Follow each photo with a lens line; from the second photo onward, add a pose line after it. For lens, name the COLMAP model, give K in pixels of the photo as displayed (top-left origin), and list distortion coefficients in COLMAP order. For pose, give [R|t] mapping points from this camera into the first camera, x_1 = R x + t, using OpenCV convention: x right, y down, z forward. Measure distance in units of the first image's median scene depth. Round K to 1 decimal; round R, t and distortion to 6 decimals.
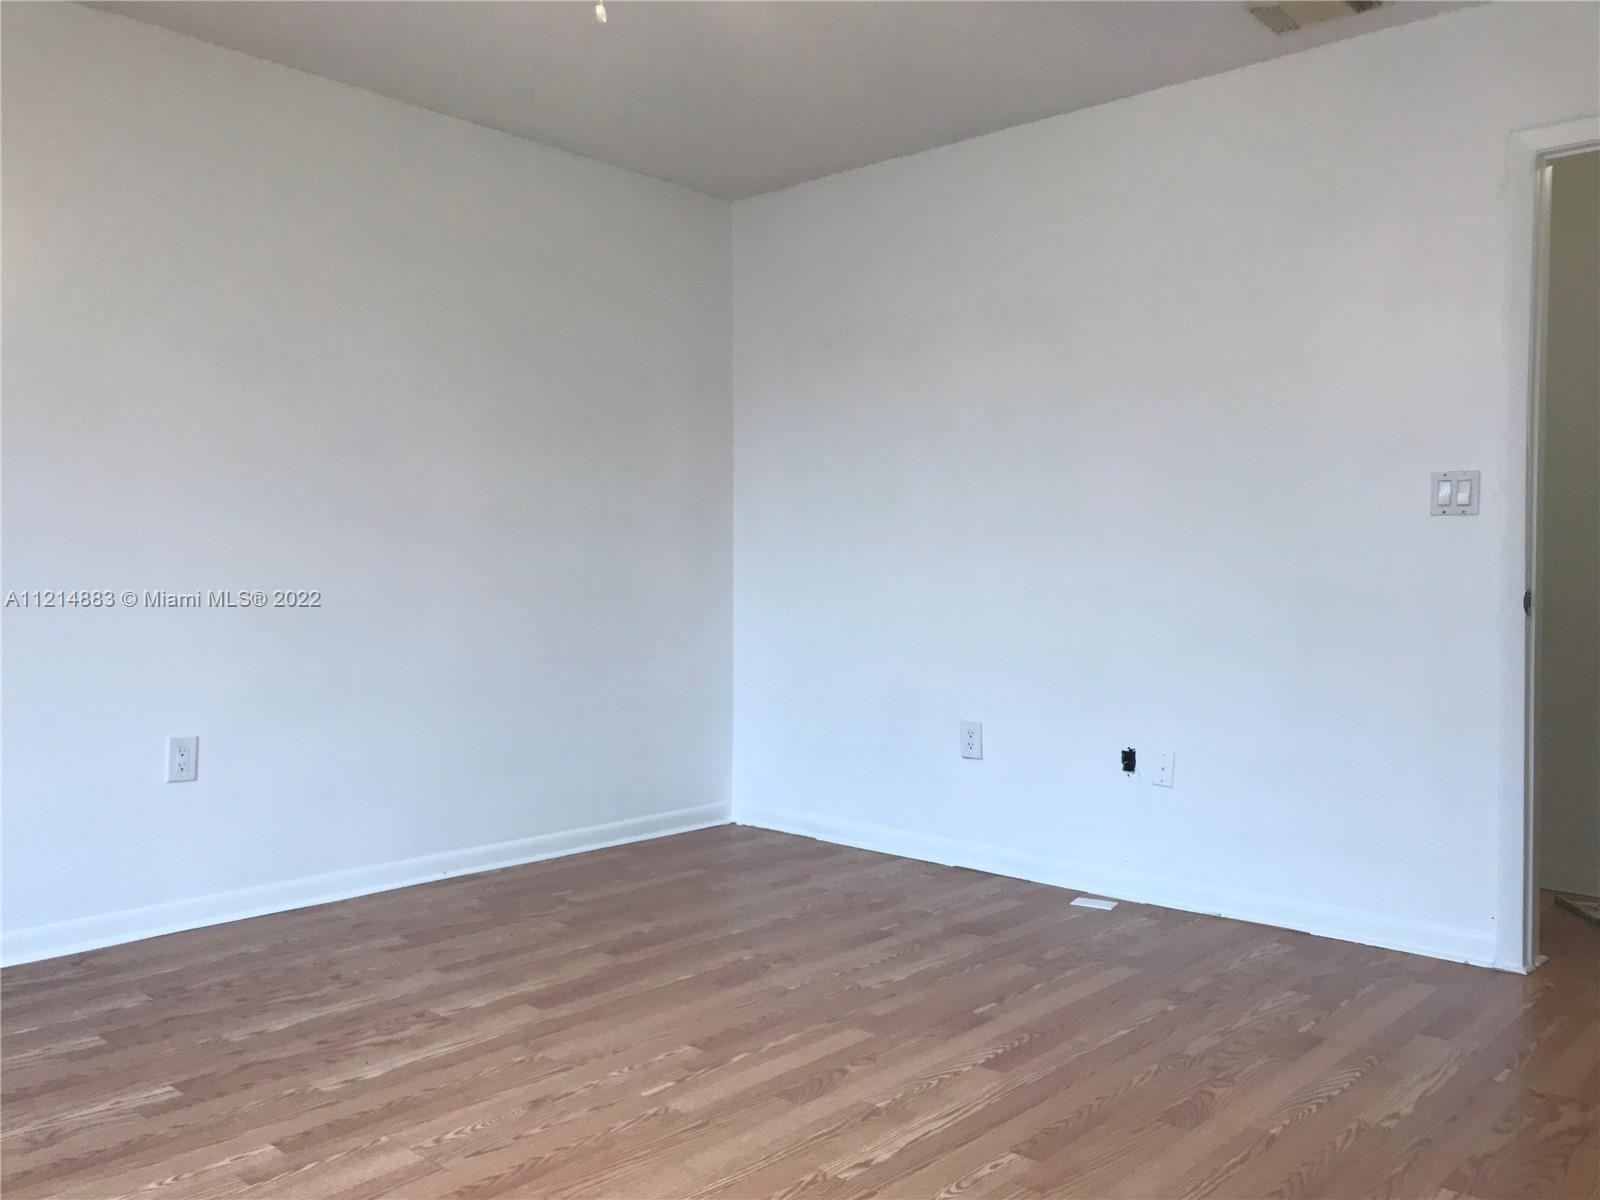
lens RADIAL K [[1326.8, 0, 801.8], [0, 1326.8, 594.7], [0, 0, 1]] dist [0.043035, -0.003445]
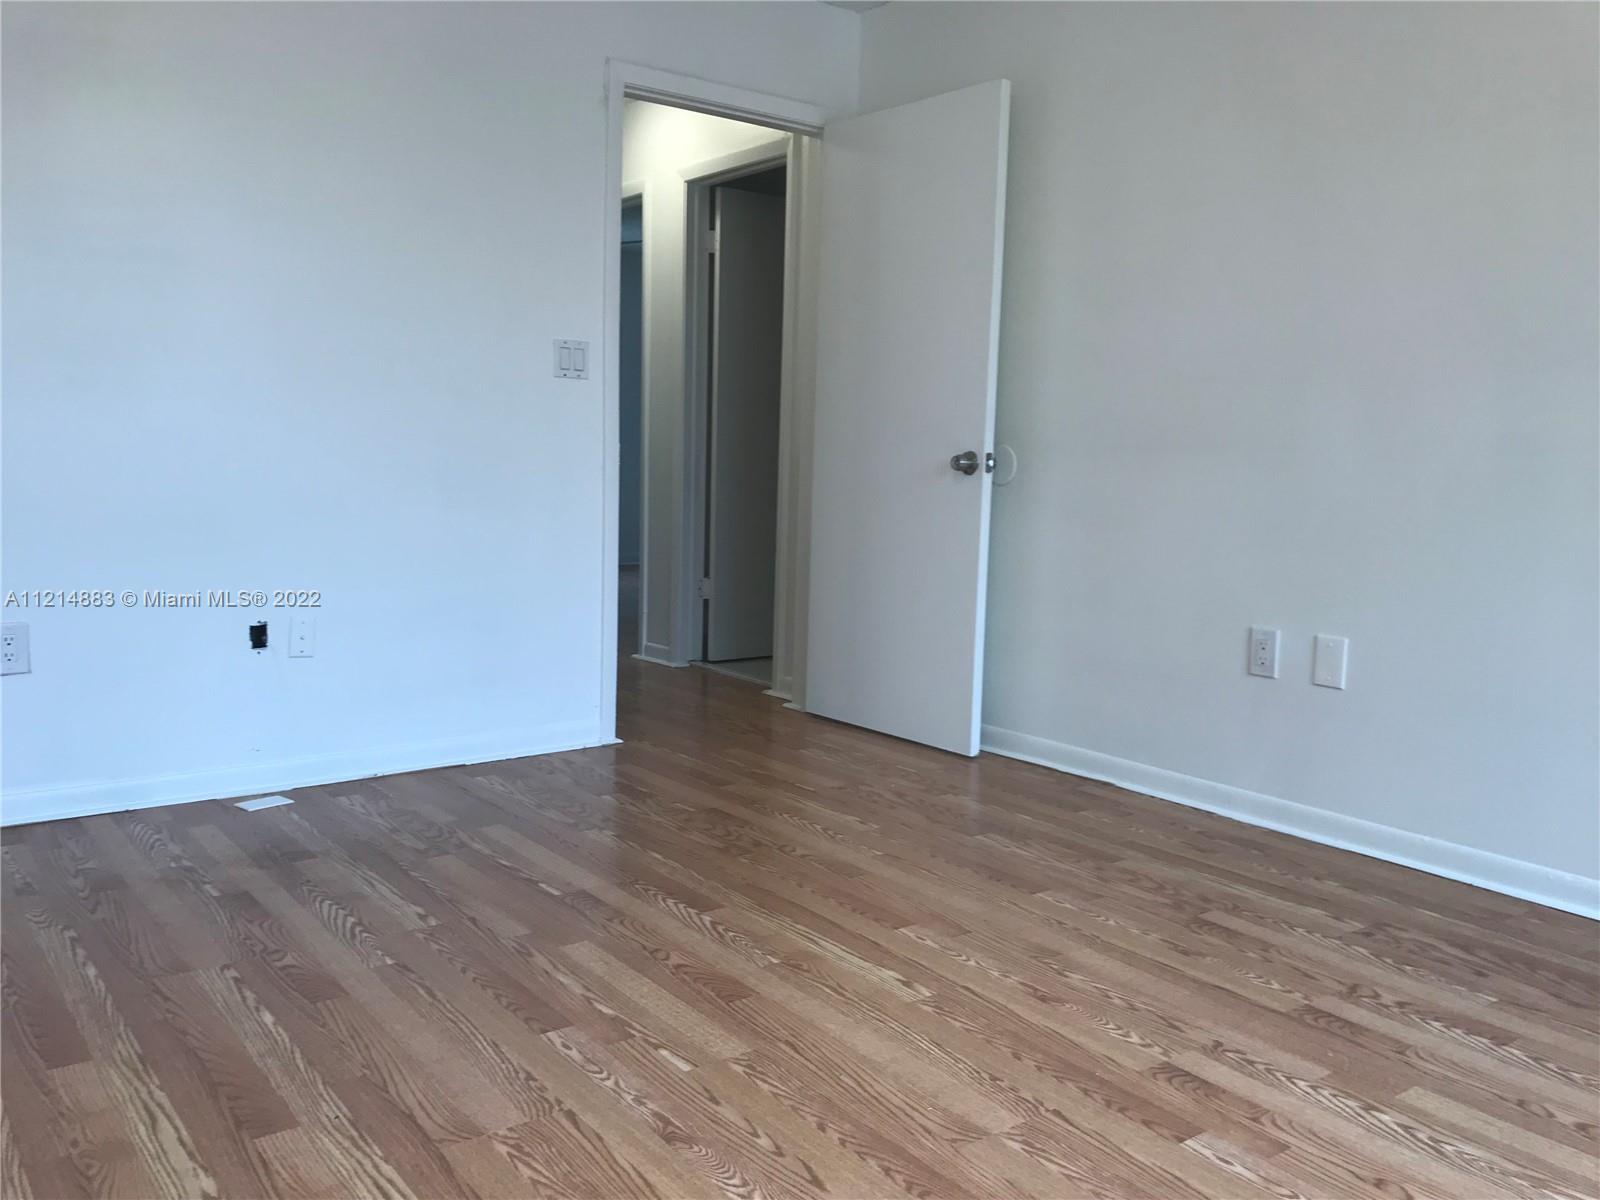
lens RADIAL K [[1314.1, 0, 796.9], [0, 1314.1, 568.8], [0, 0, 1]] dist [-0.016726, 0.085031]
pose [[0.191005, -0.088073, 0.977630, -0.671286], [0.002017, 0.996000, 0.089334, 0.005712], [-0.981587, -0.015092, 0.190418, 0.628013]]
